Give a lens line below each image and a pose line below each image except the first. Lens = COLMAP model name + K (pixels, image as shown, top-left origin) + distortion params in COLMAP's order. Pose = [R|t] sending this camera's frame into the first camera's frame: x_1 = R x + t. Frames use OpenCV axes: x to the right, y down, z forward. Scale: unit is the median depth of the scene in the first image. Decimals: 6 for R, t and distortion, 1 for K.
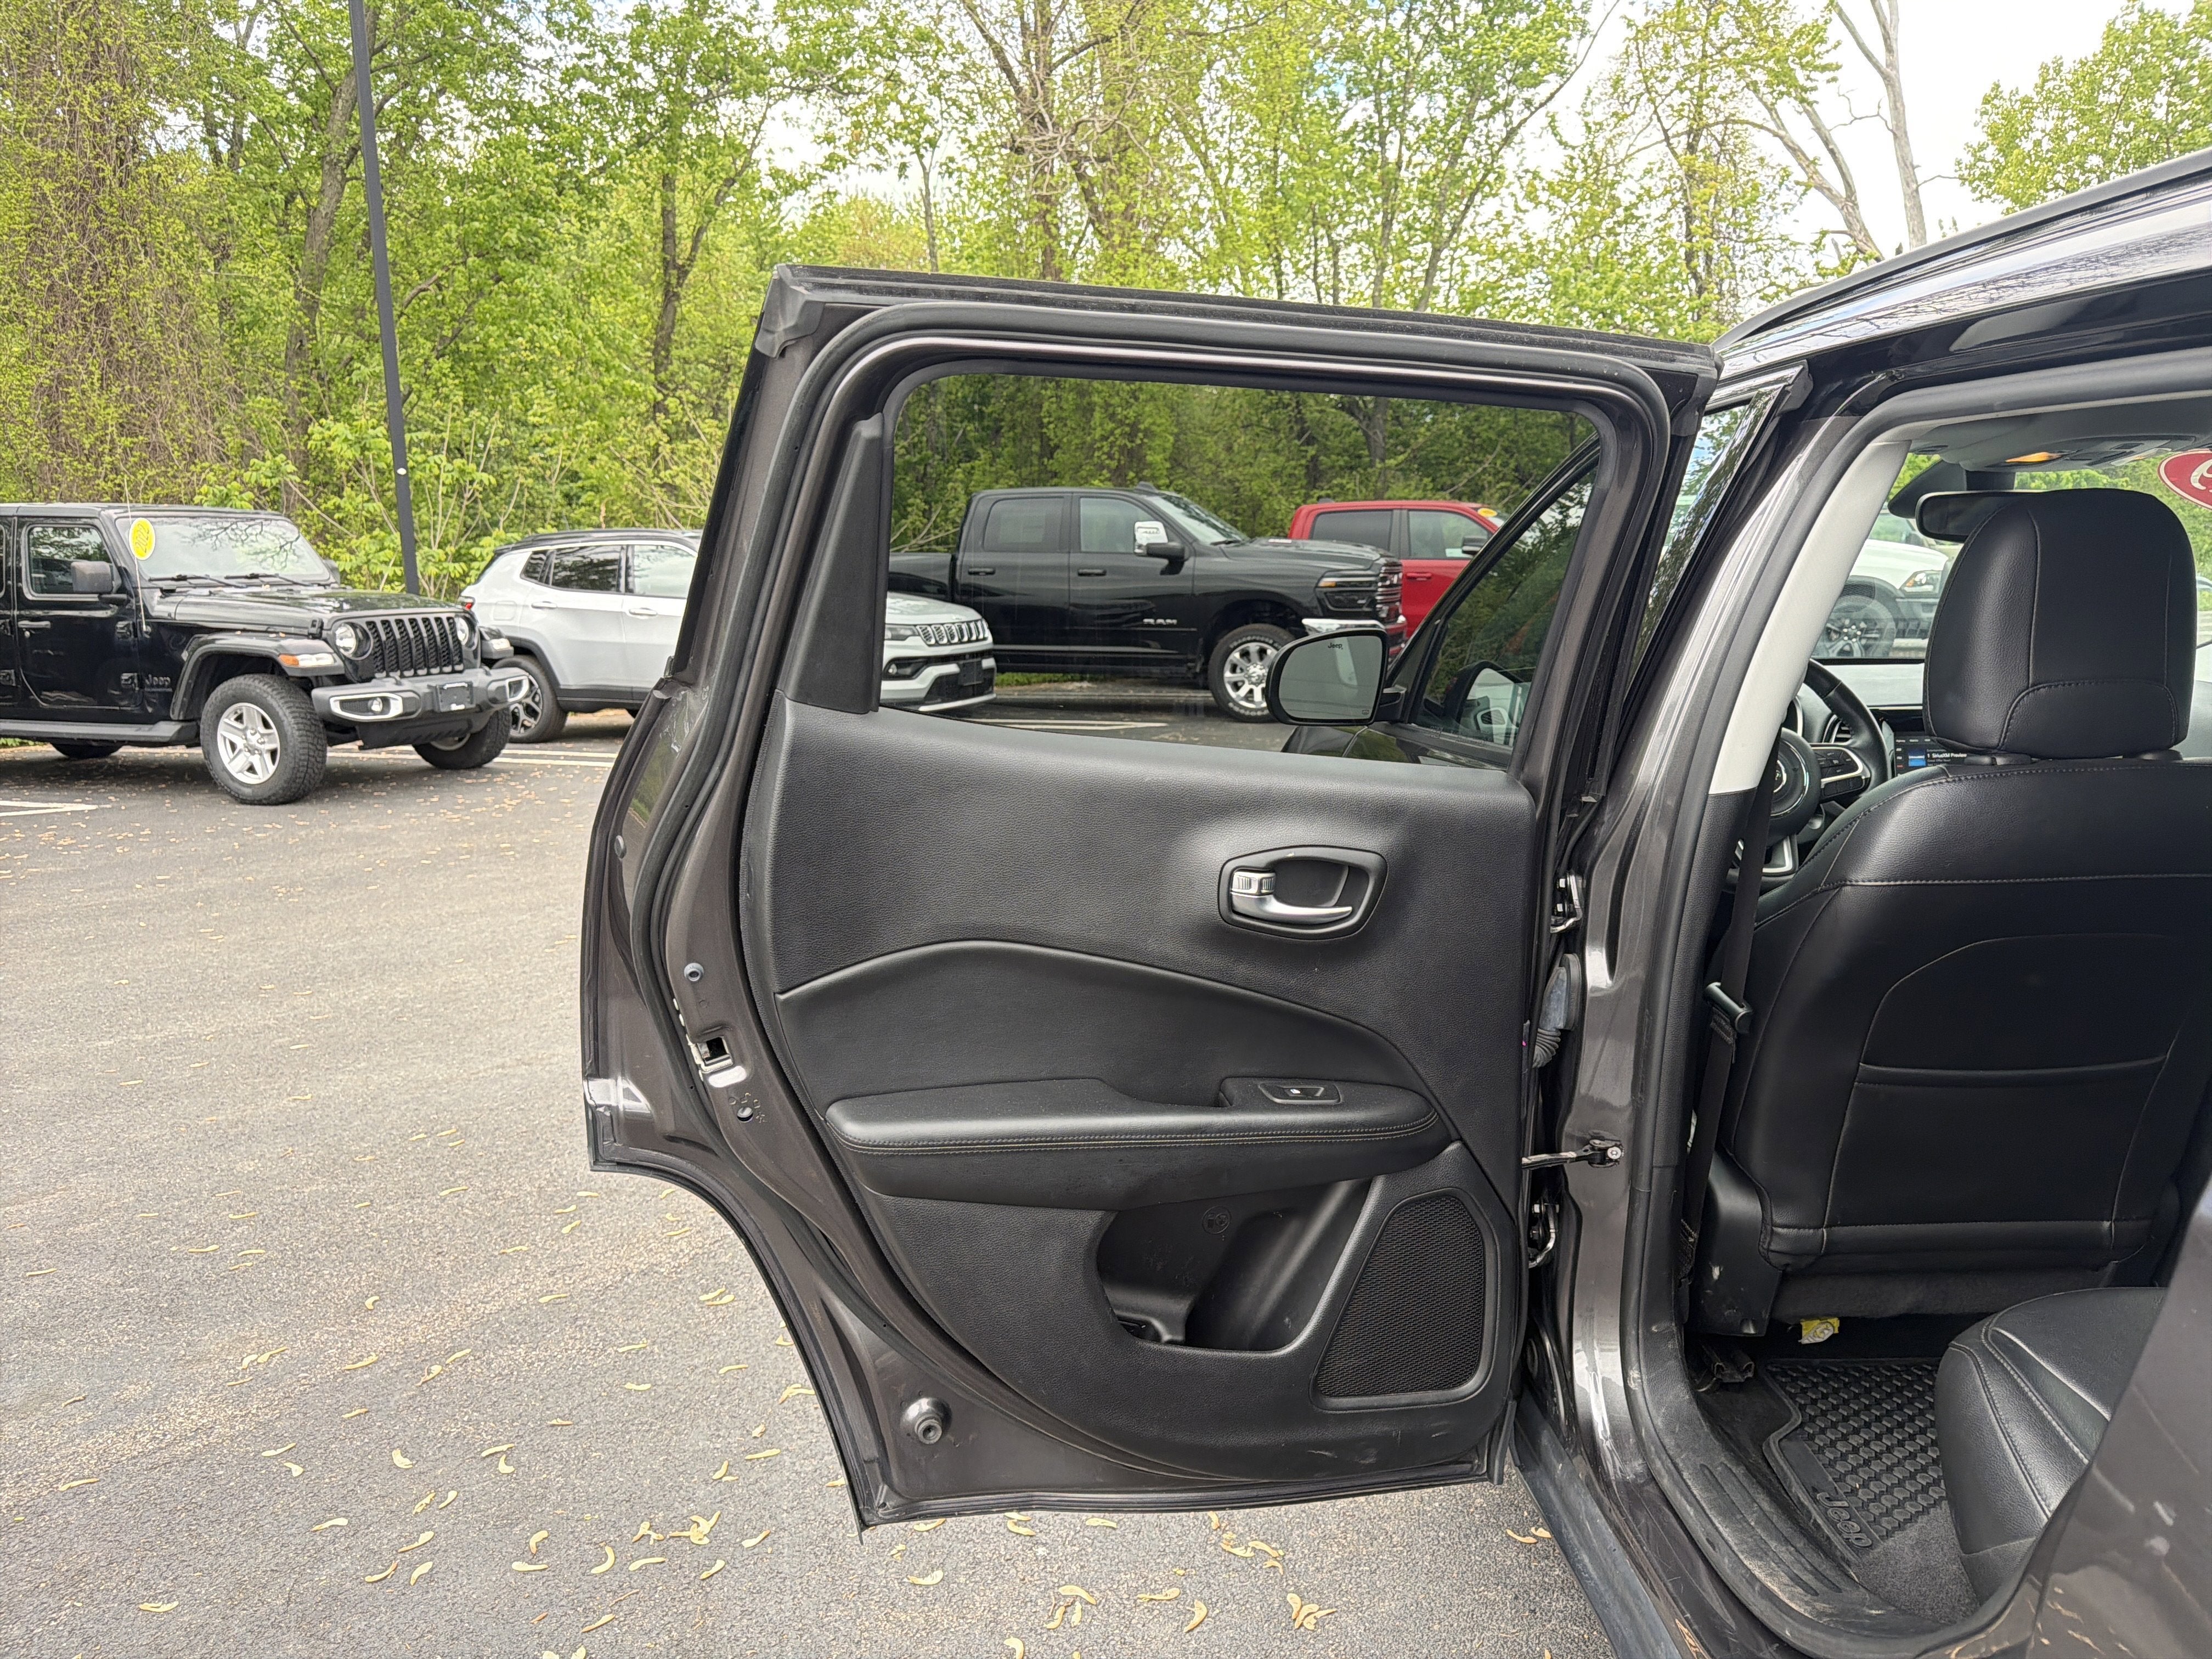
lens RADIAL K [[1595.9, 0, 1108.5], [0, 1595.9, 846.7], [0, 0, 1]] dist [0.034185, -0.033021]
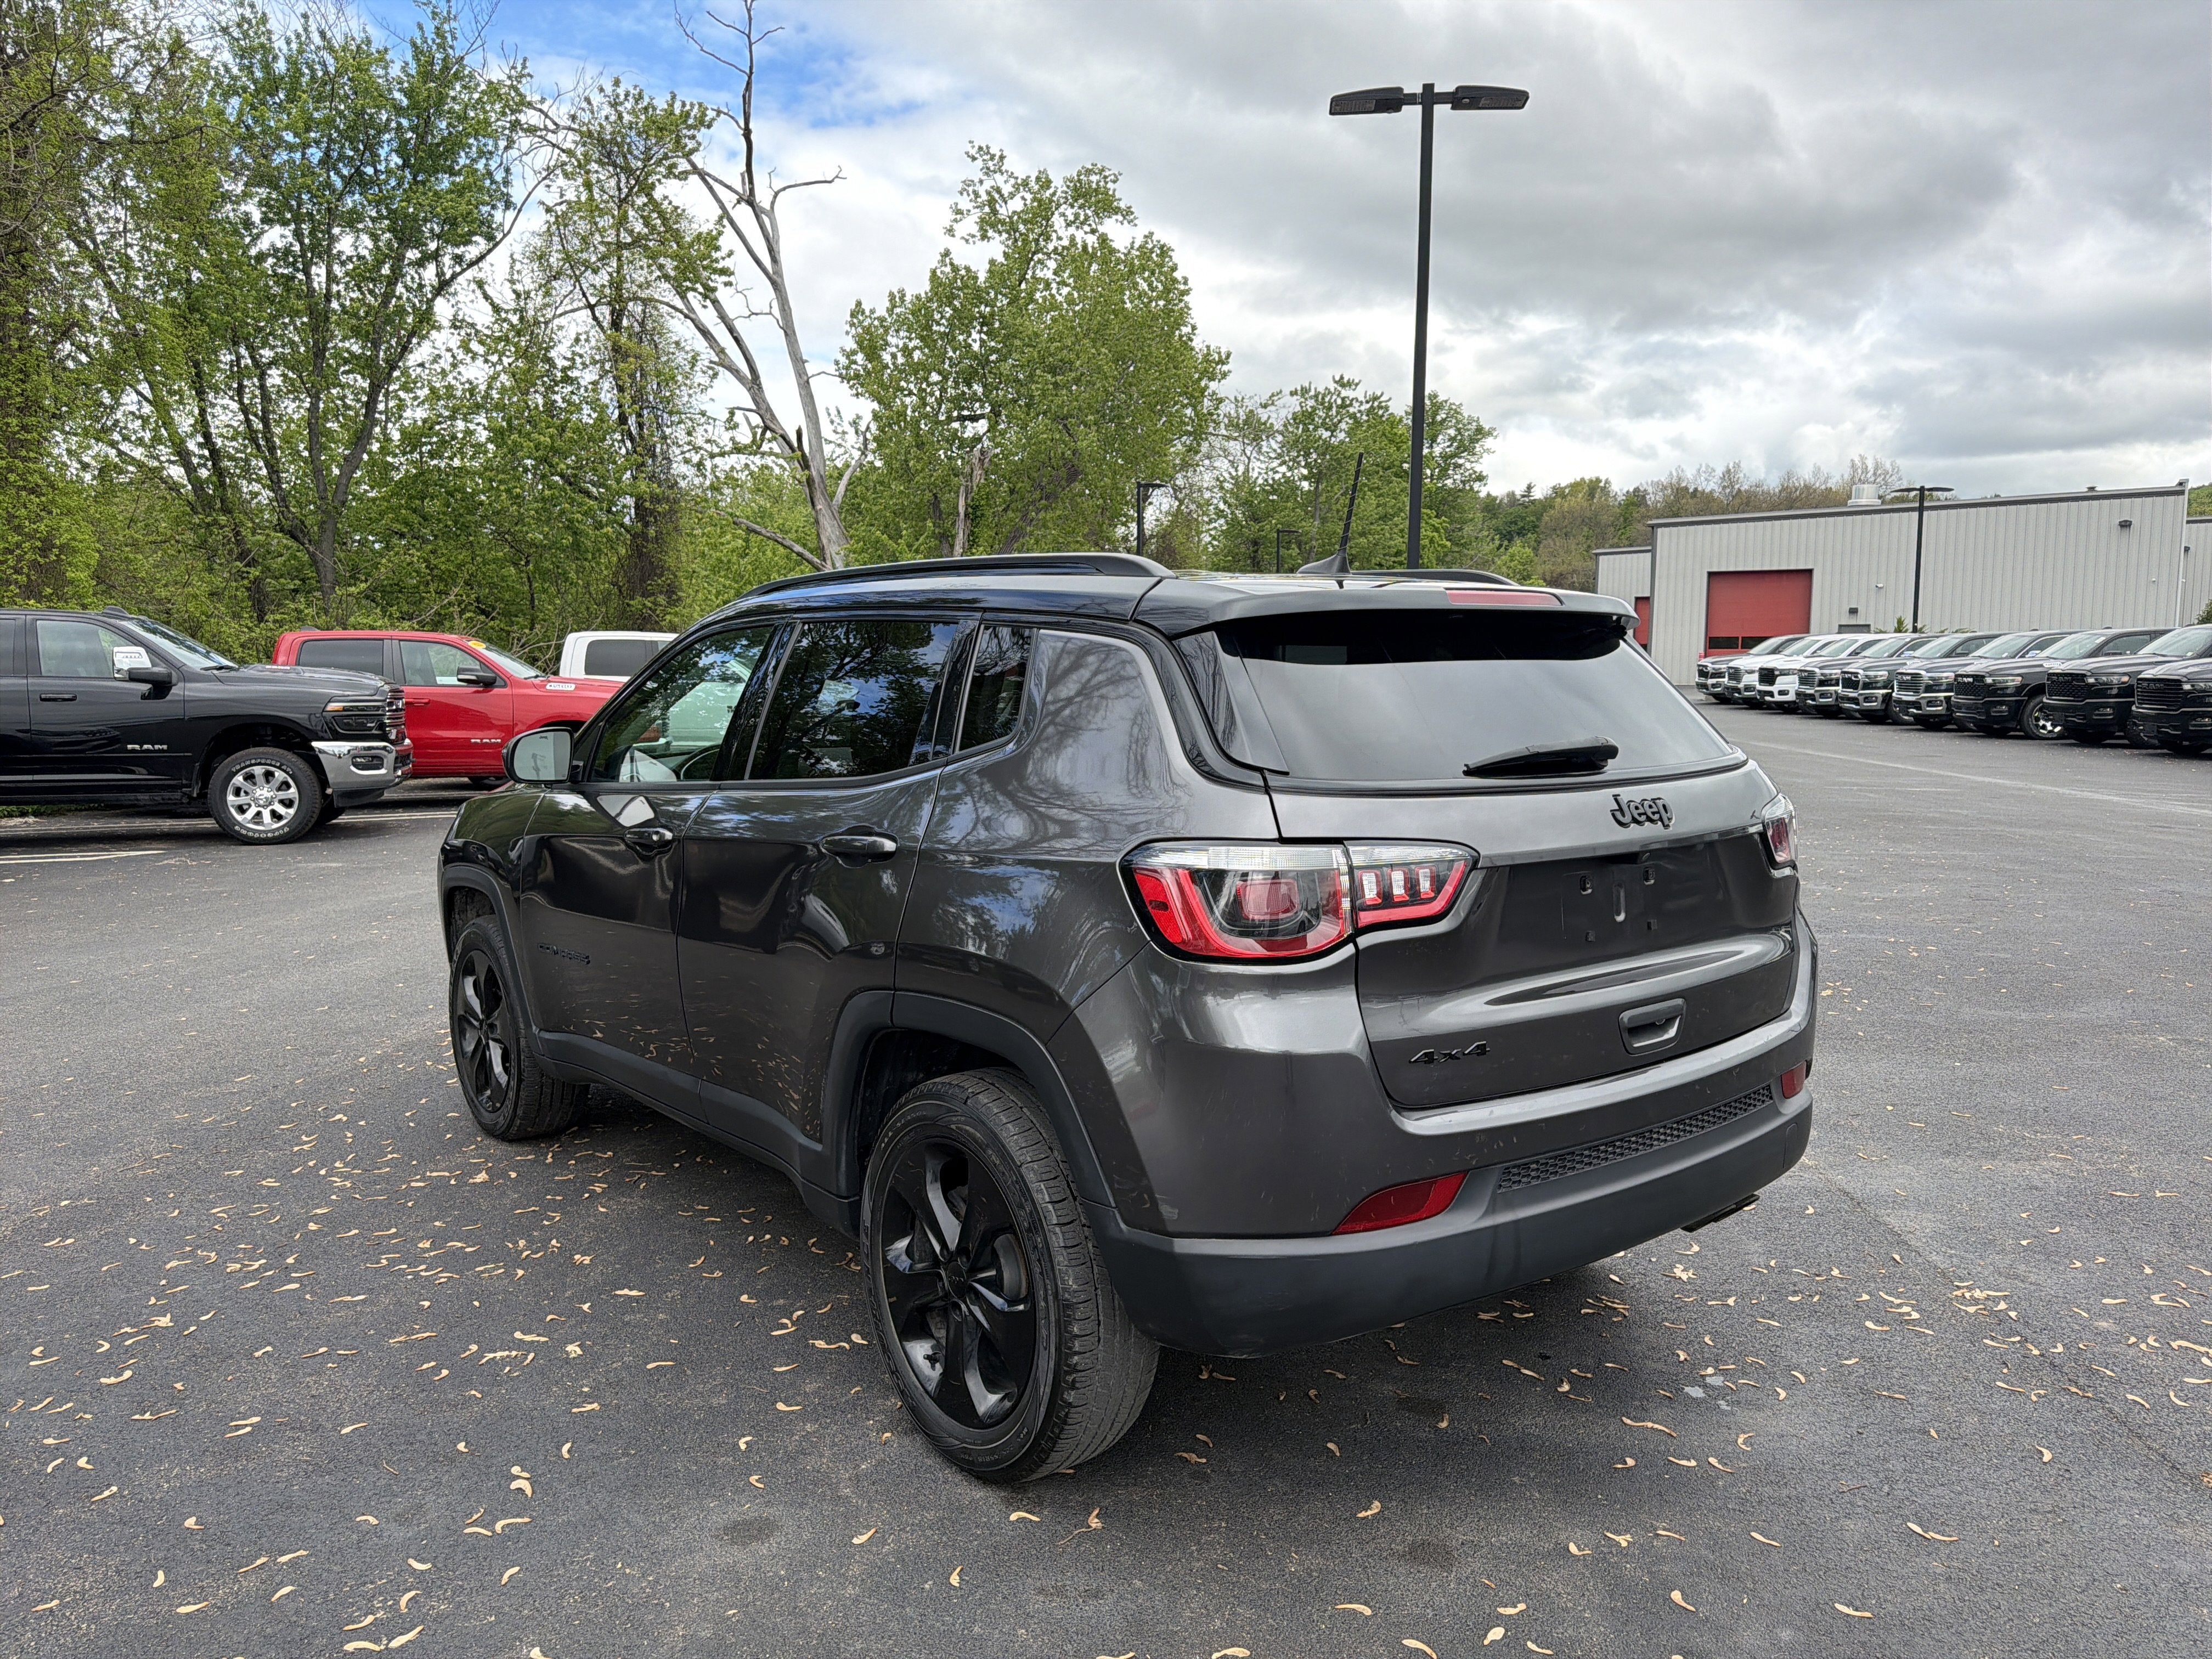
lens RADIAL K [[1595.9, 0, 1108.2], [0, 1595.9, 838.5], [0, 0, 1]] dist [0.034185, -0.033021]
pose [[0.809176, -0.049652, 0.585465, -0.054224], [0.099006, 0.993698, -0.052564, 0.019359], [-0.579165, 0.100498, 0.808992, -0.105989]]
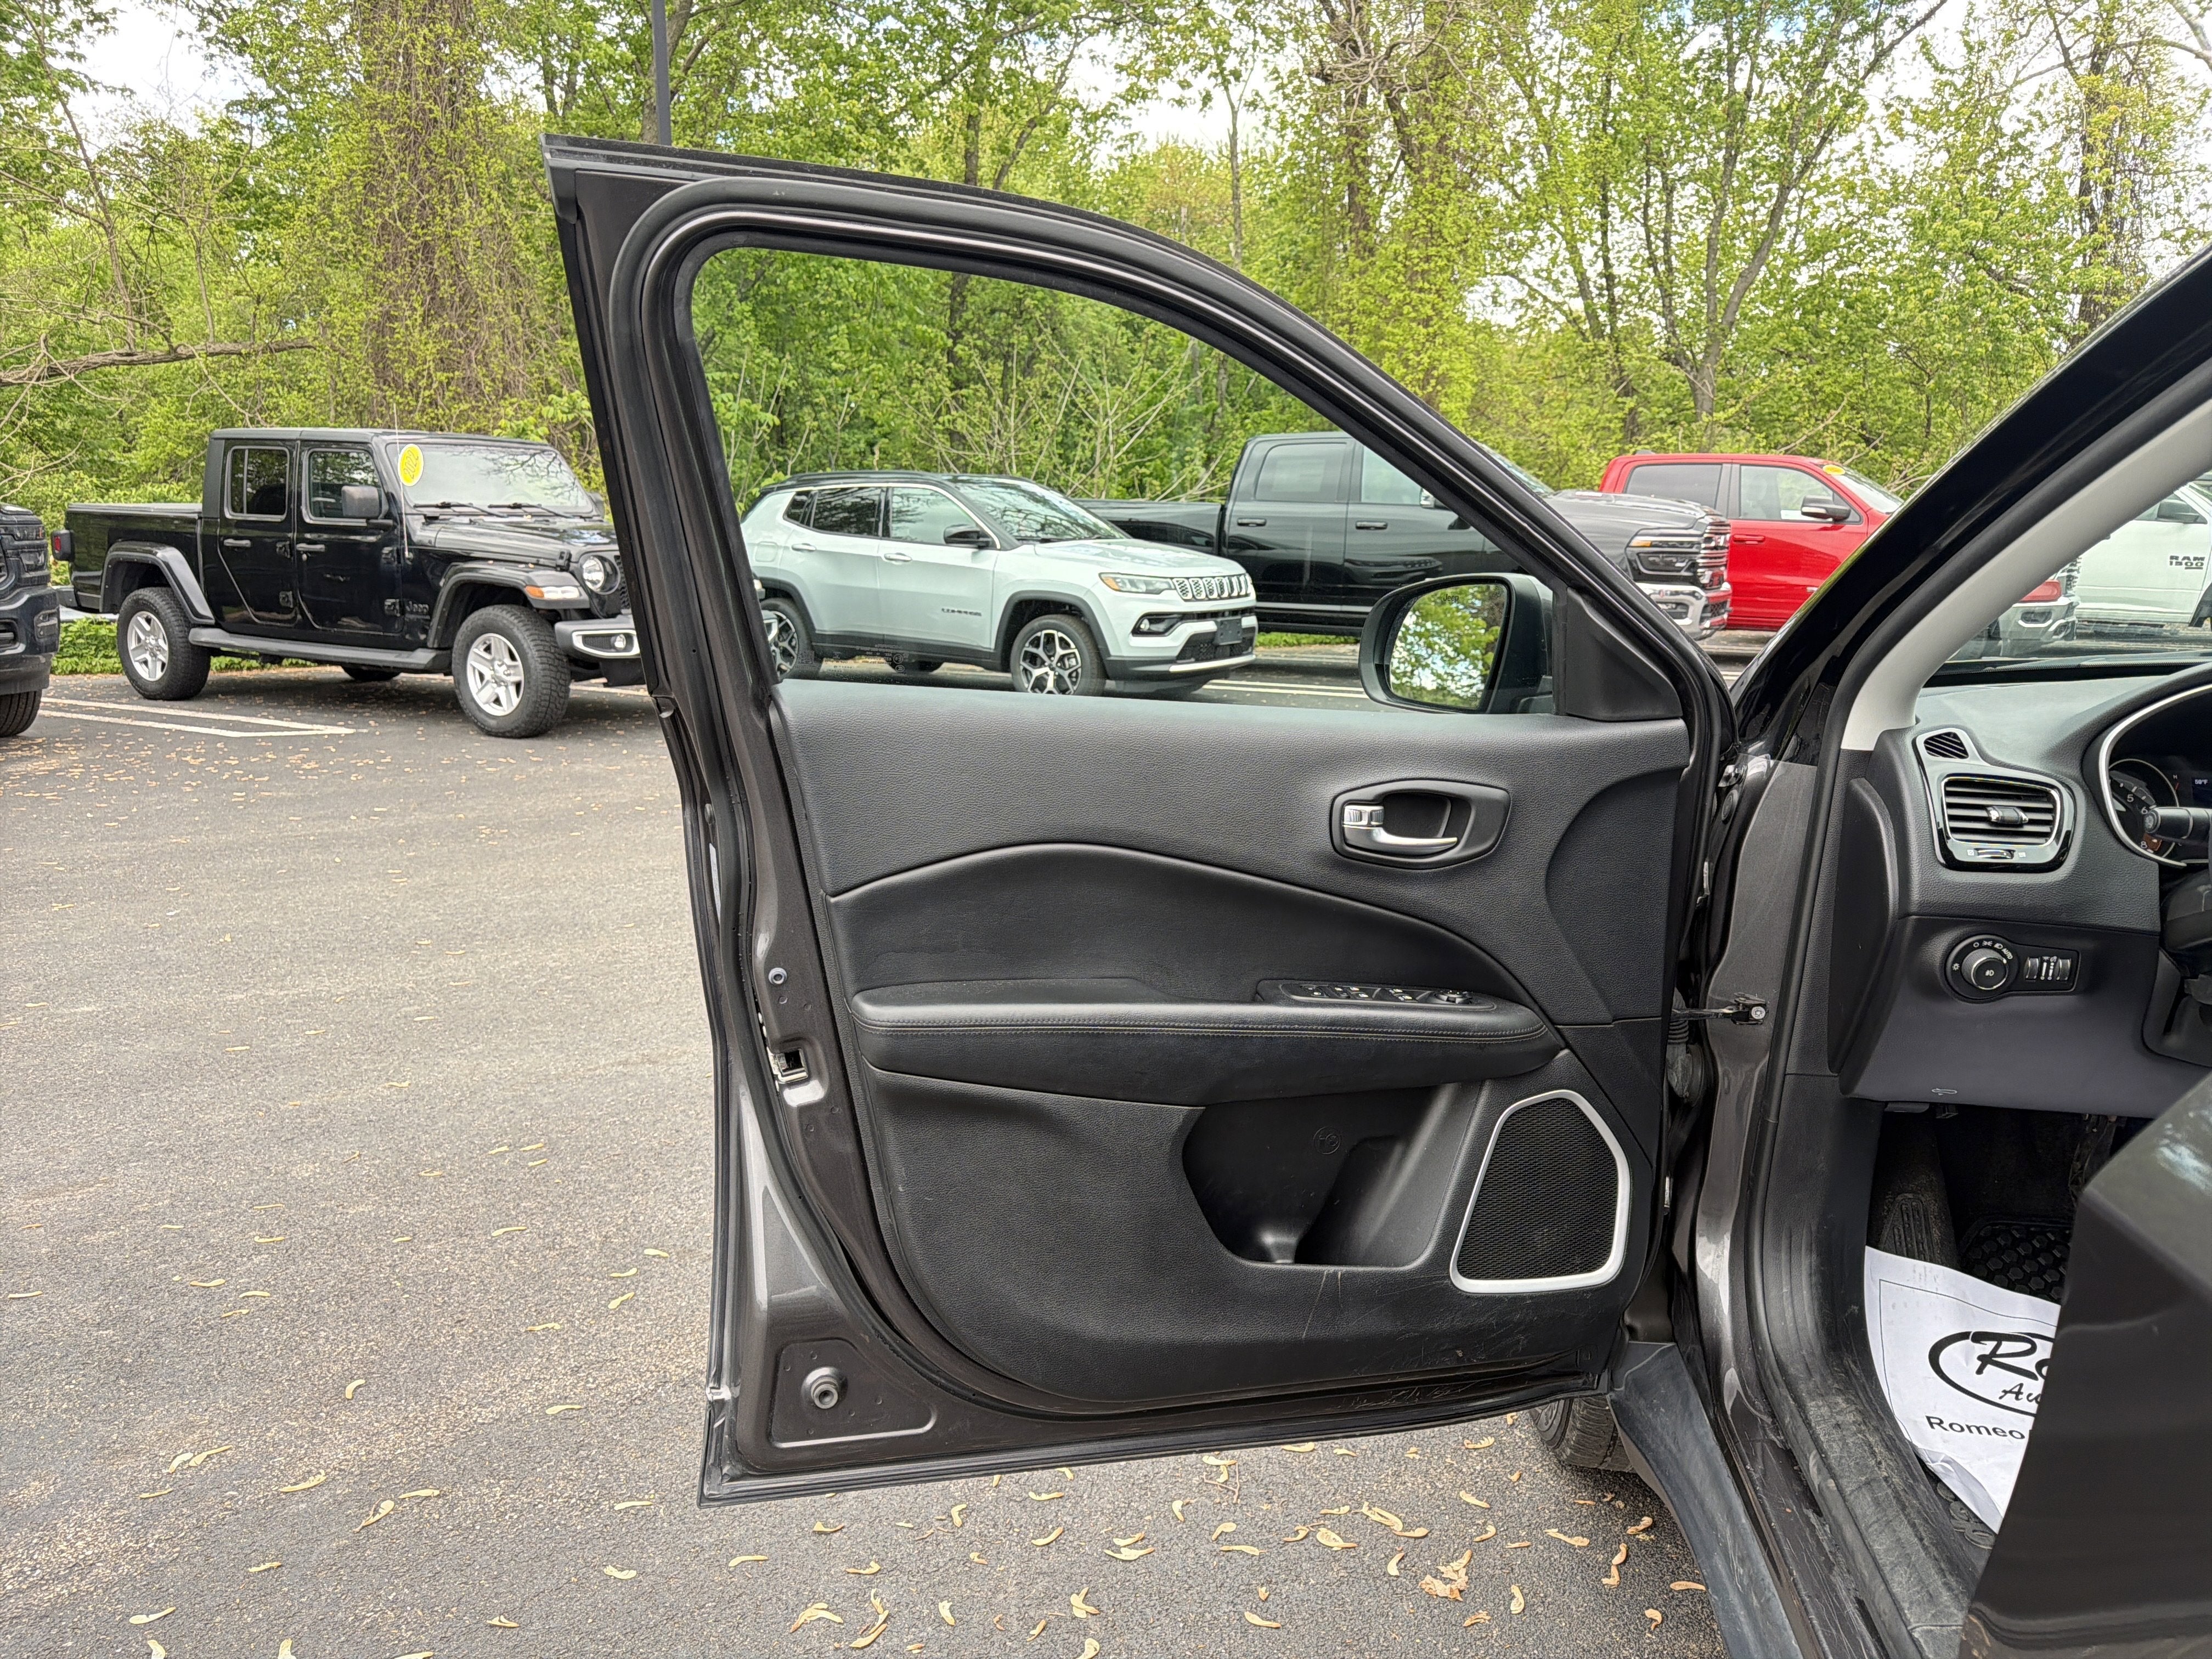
lens RADIAL K [[1595.9, 0, 1110.9], [0, 1595.9, 841.1], [0, 0, 1]] dist [0.034185, -0.033021]
pose [[0.983915, 0.060614, -0.168038, 0.005651], [-0.056790, 0.998008, 0.027472, -0.005726], [0.169368, -0.017487, 0.985398, 0.047170]]
